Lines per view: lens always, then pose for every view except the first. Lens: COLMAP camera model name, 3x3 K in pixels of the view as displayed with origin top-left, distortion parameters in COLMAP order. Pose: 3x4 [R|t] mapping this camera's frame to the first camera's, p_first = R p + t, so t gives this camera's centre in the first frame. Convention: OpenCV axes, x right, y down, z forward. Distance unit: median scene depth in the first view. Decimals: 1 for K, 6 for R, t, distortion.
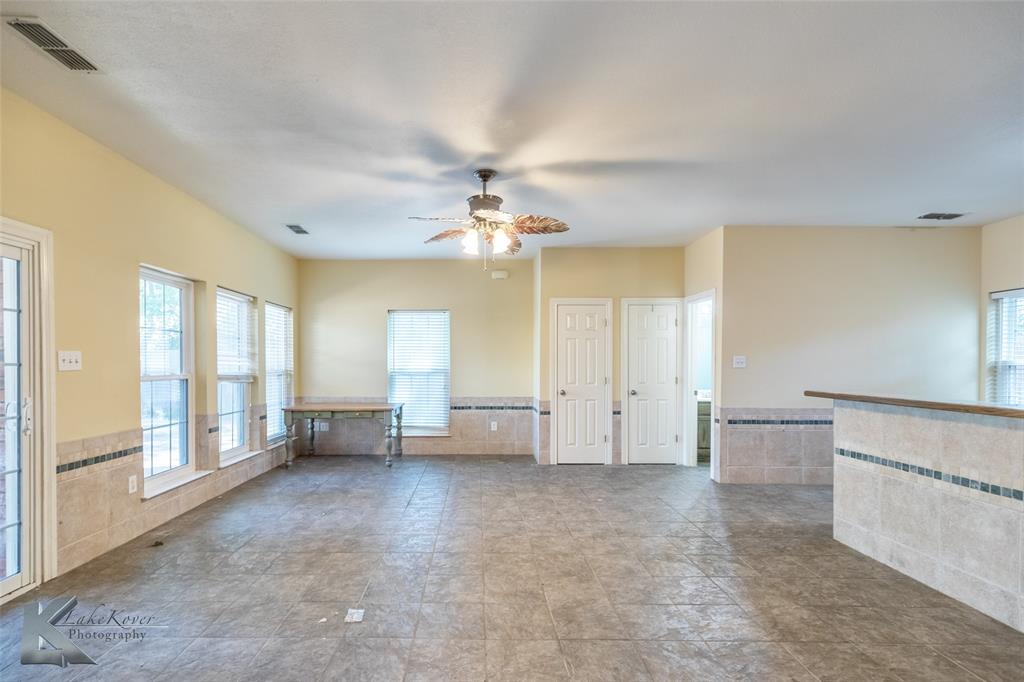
lens RADIAL K [[468.1, 0, 472.2], [0, 468.1, 368.2], [0, 0, 1]] dist [0.003537, -0.001435]
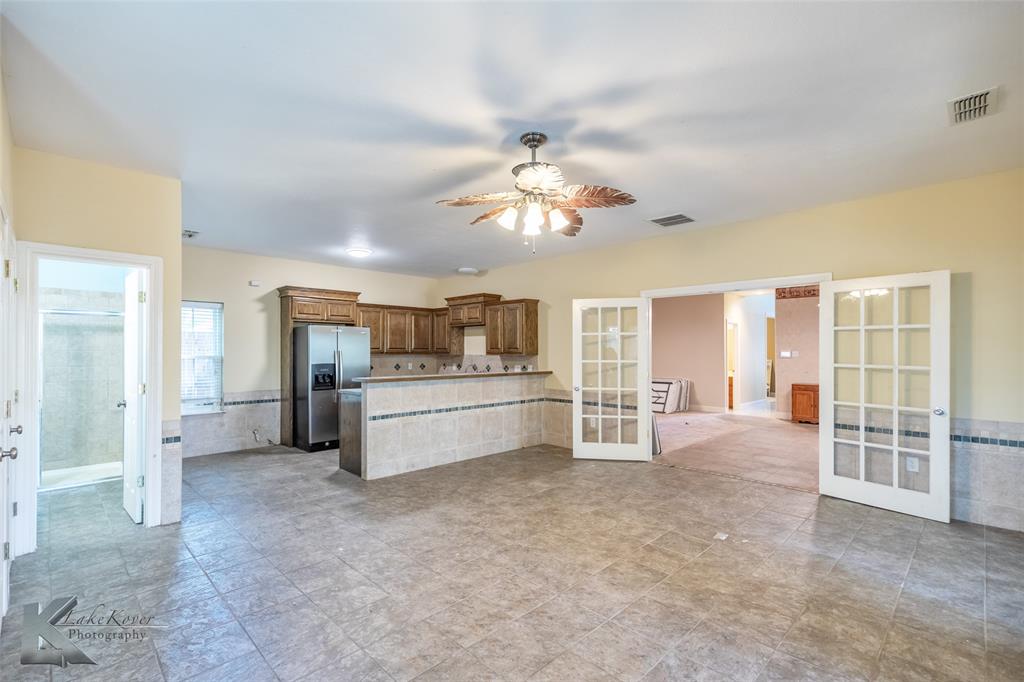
lens RADIAL K [[468.1, 0, 513.2], [0, 468.1, 346.5], [0, 0, 1]] dist [0.003537, -0.001435]
pose [[-0.710580, 0.006417, 0.703587, -0.621690], [0.007763, 0.999969, -0.001279, -0.047146], [-0.703574, 0.004553, -0.710608, 1.886614]]
